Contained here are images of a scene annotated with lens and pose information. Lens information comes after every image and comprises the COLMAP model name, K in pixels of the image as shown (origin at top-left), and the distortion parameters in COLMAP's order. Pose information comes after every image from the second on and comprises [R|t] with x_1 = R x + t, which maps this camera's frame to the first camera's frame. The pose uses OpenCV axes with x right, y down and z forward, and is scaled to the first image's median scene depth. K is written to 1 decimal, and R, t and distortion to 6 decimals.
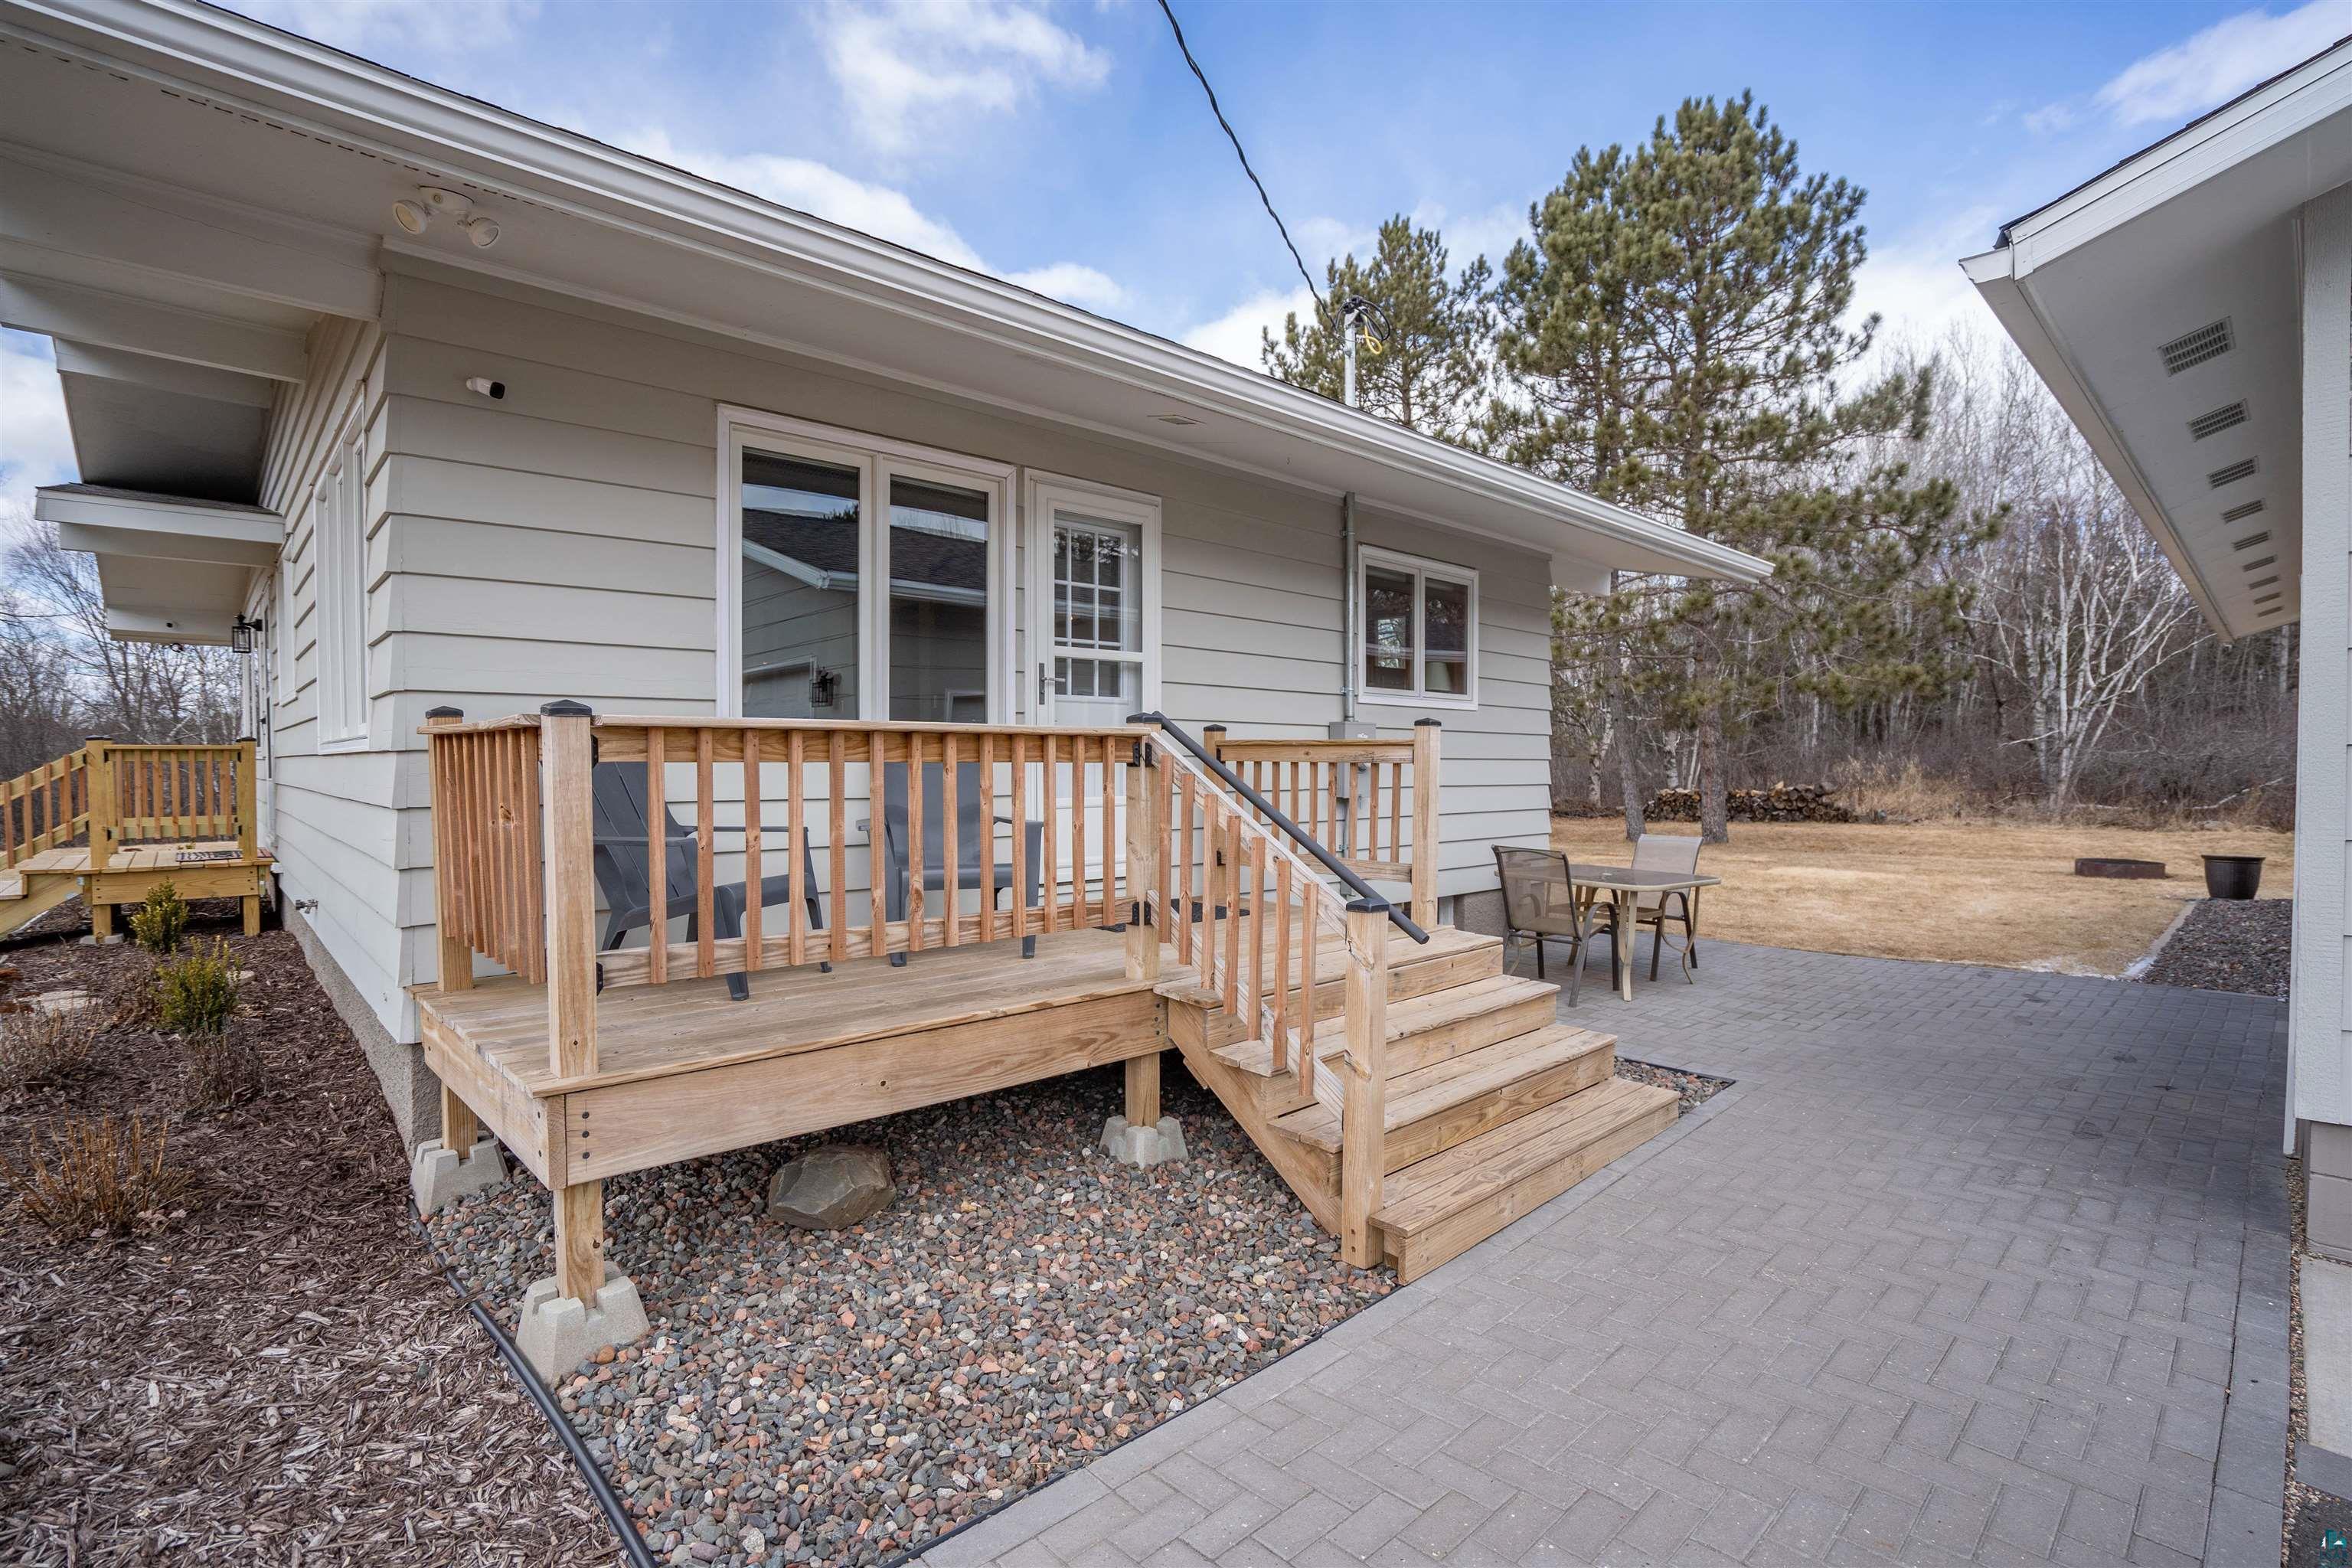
lens RADIAL K [[1093.9, 0, 1184.1], [0, 1093.9, 792.8], [0, 0, 1]] dist [-0.045049, 0.013145]
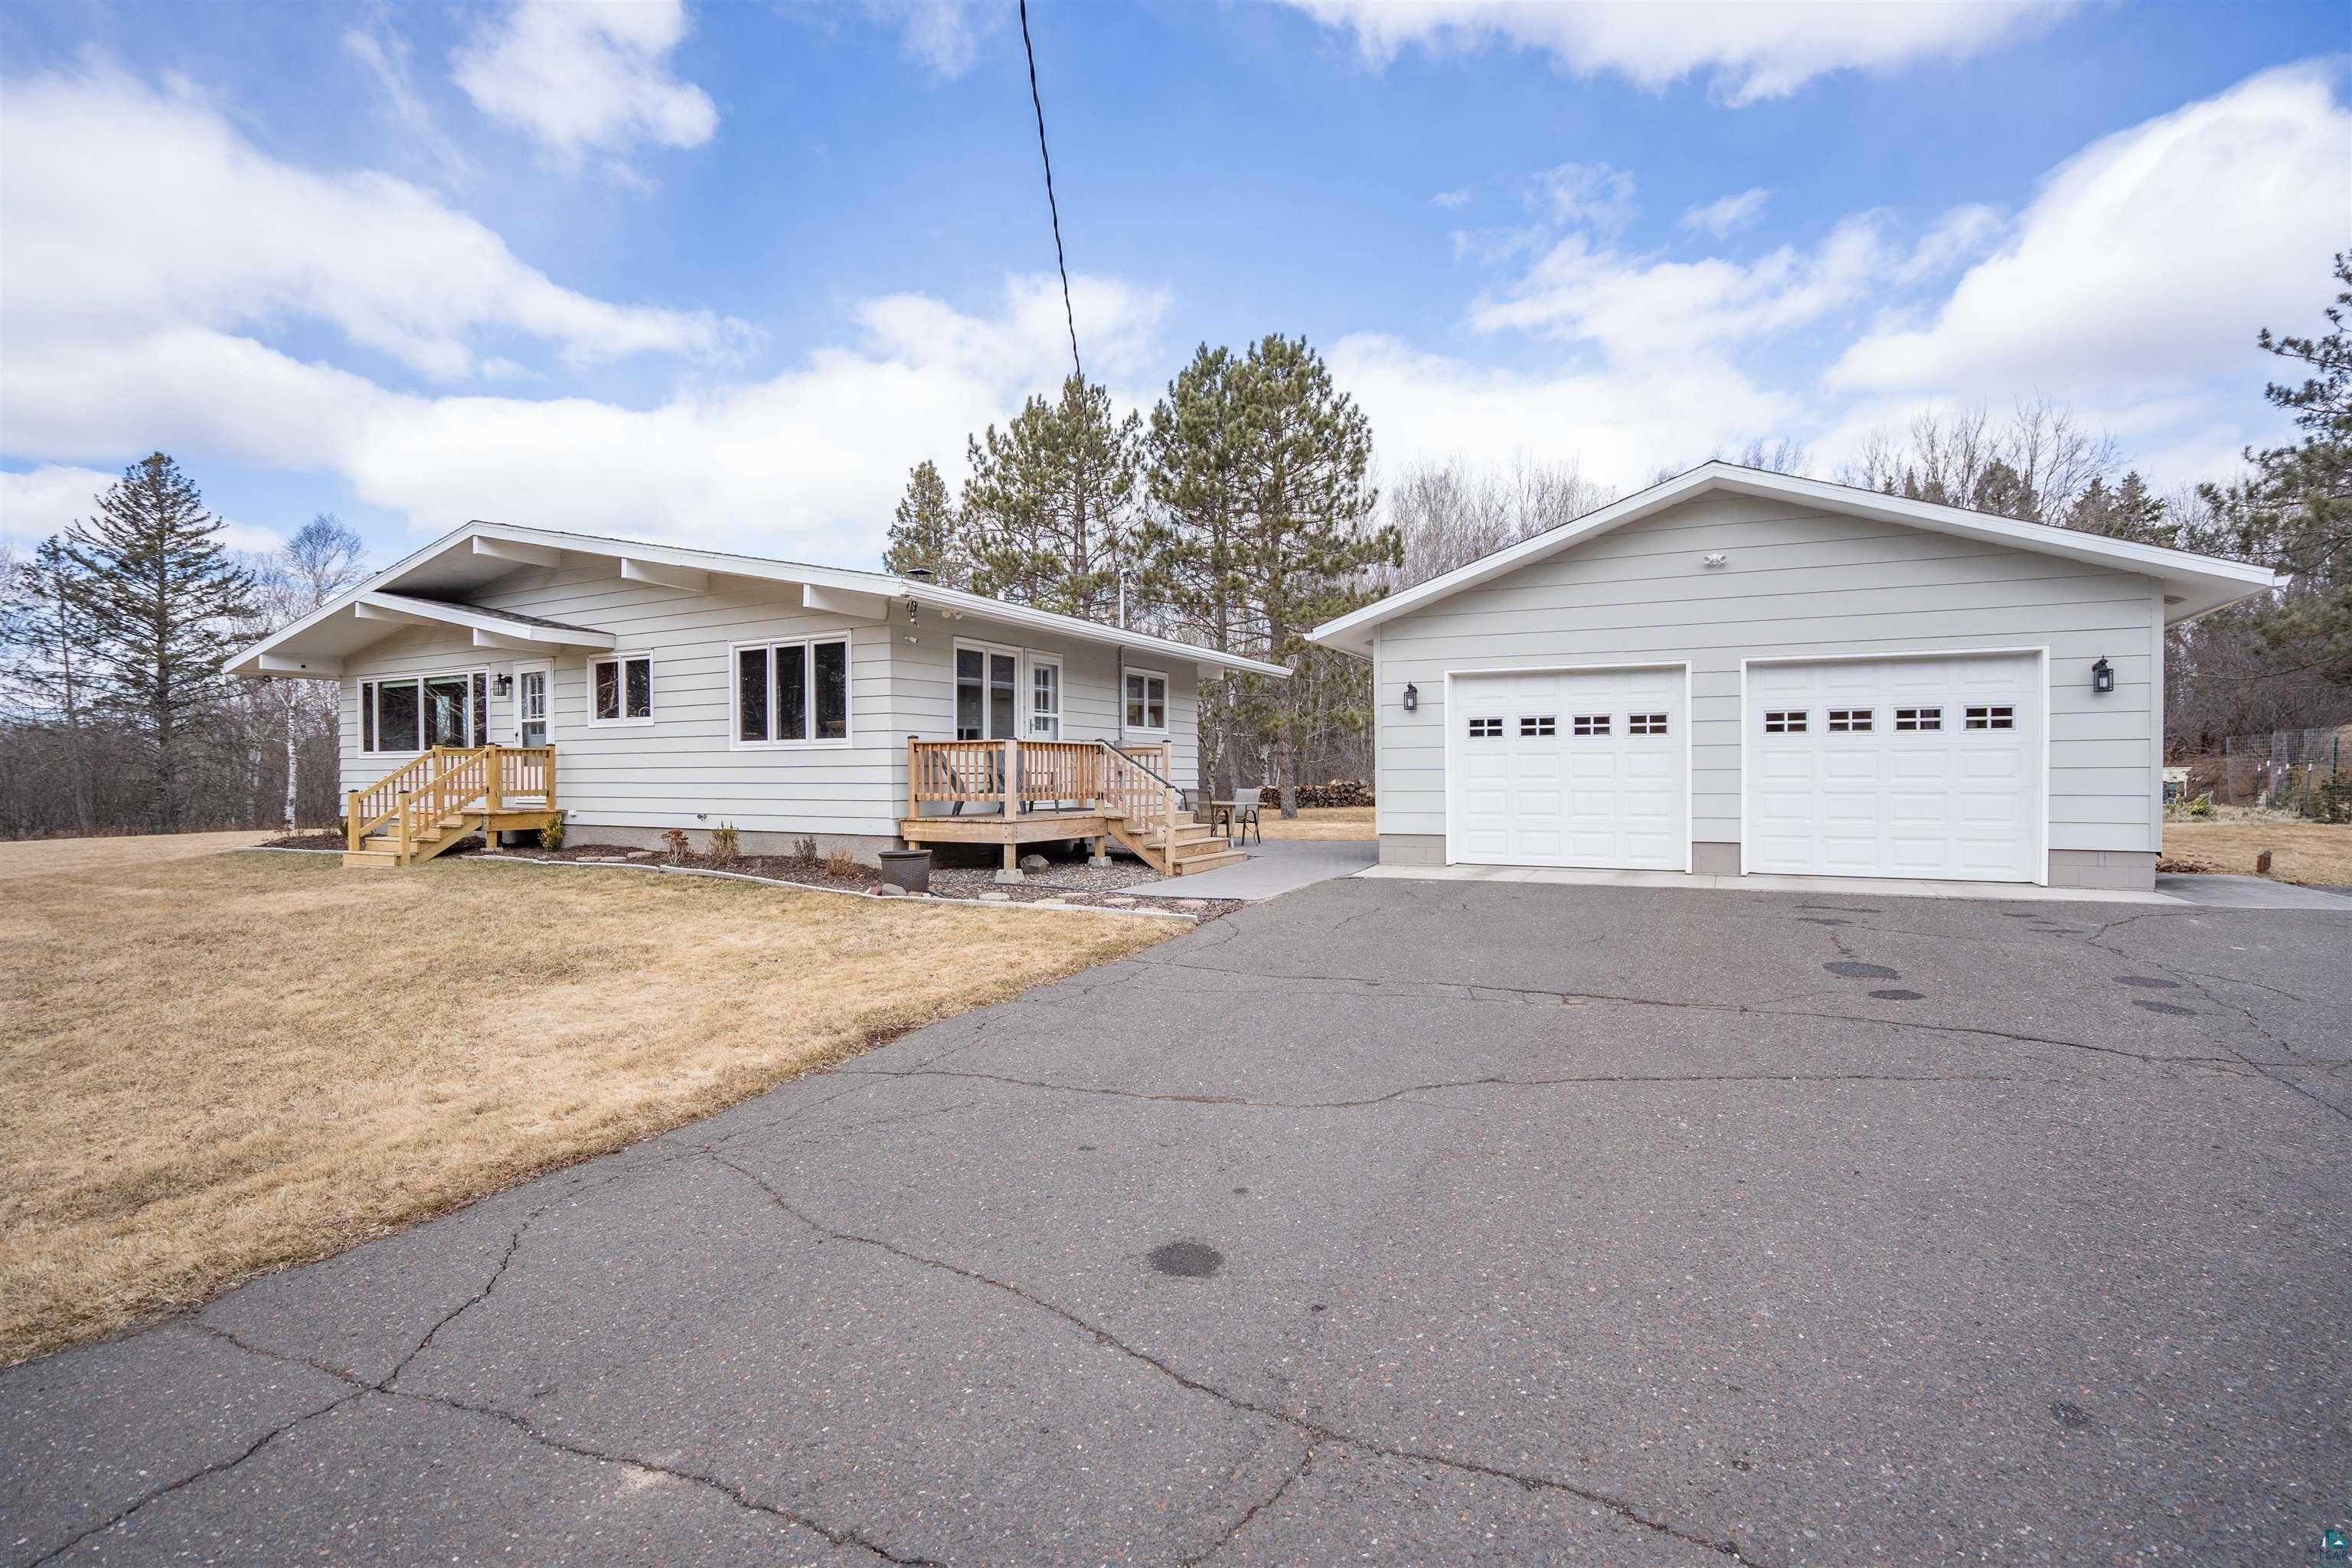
lens RADIAL K [[1093.9, 0, 1194.0], [0, 1093.9, 767.6], [0, 0, 1]] dist [-0.045049, 0.013145]
pose [[0.940032, -0.001725, 0.341082, -0.165577], [0.013907, 0.999349, -0.033275, 0.024585], [-0.340803, 0.036023, 0.939444, -0.415336]]
